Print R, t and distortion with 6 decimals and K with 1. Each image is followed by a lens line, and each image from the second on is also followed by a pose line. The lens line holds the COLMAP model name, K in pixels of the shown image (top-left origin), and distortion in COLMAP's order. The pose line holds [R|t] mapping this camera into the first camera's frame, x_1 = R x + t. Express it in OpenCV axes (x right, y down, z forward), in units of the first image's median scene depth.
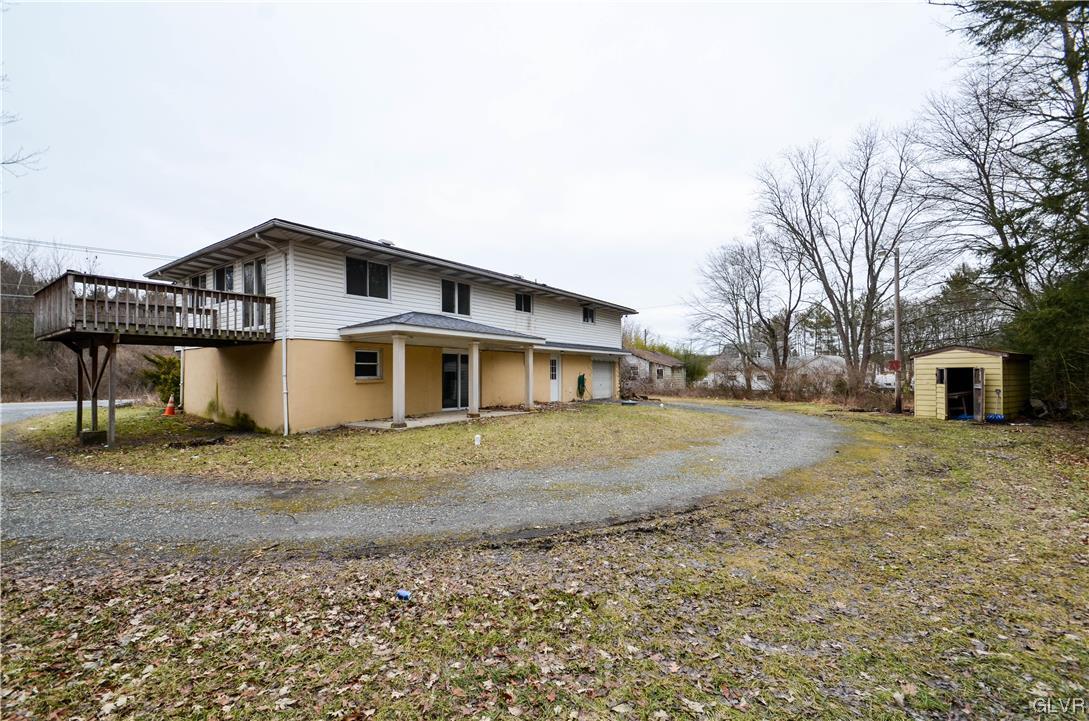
lens RADIAL K [[478.3, 0, 546.2], [0, 478.3, 381.1], [0, 0, 1]] dist [0.017497, -0.010496]
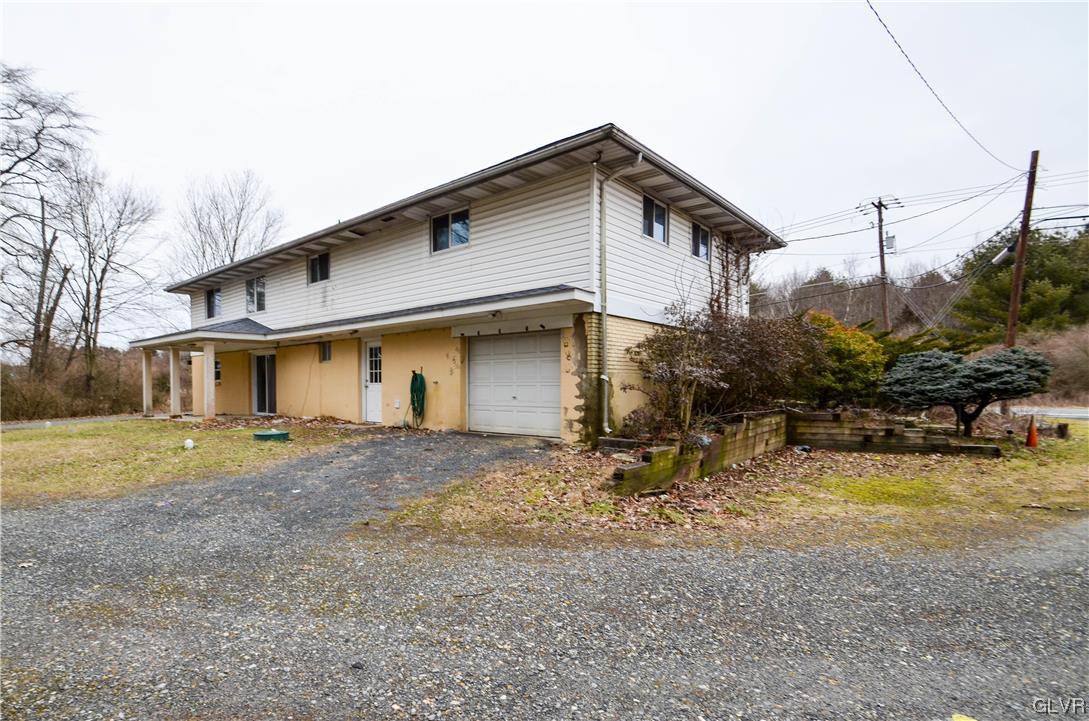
lens RADIAL K [[478.3, 0, 546.2], [0, 478.3, 381.1], [0, 0, 1]] dist [0.017497, -0.010496]
pose [[0.011491, 0.007700, -0.999904, 1.004050], [0.003125, 0.999965, 0.007736, -0.015774], [0.999929, -0.003214, 0.011467, 2.118054]]
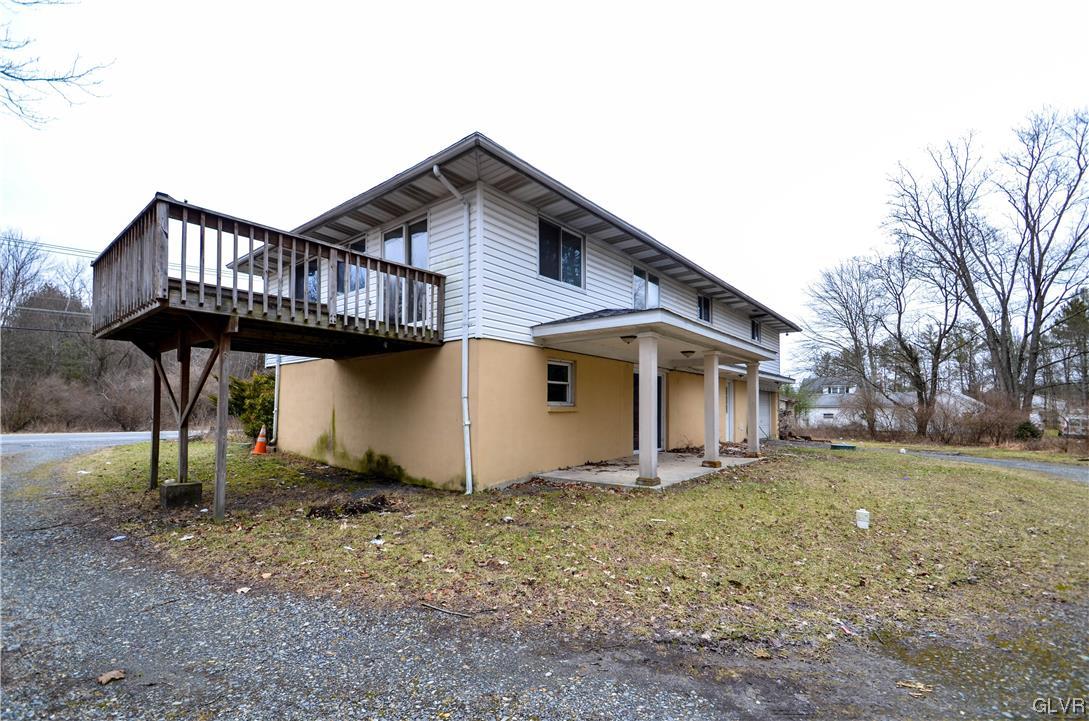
lens RADIAL K [[493.1, 0, 544.3], [0, 493.1, 411.9], [0, 0, 1]] dist [0.001057, -0.000267]
pose [[0.998155, 0.011802, -0.059561, -0.354571], [-0.012459, 0.999865, -0.010673, 0.011372], [0.059427, 0.011396, 0.998168, 0.320807]]
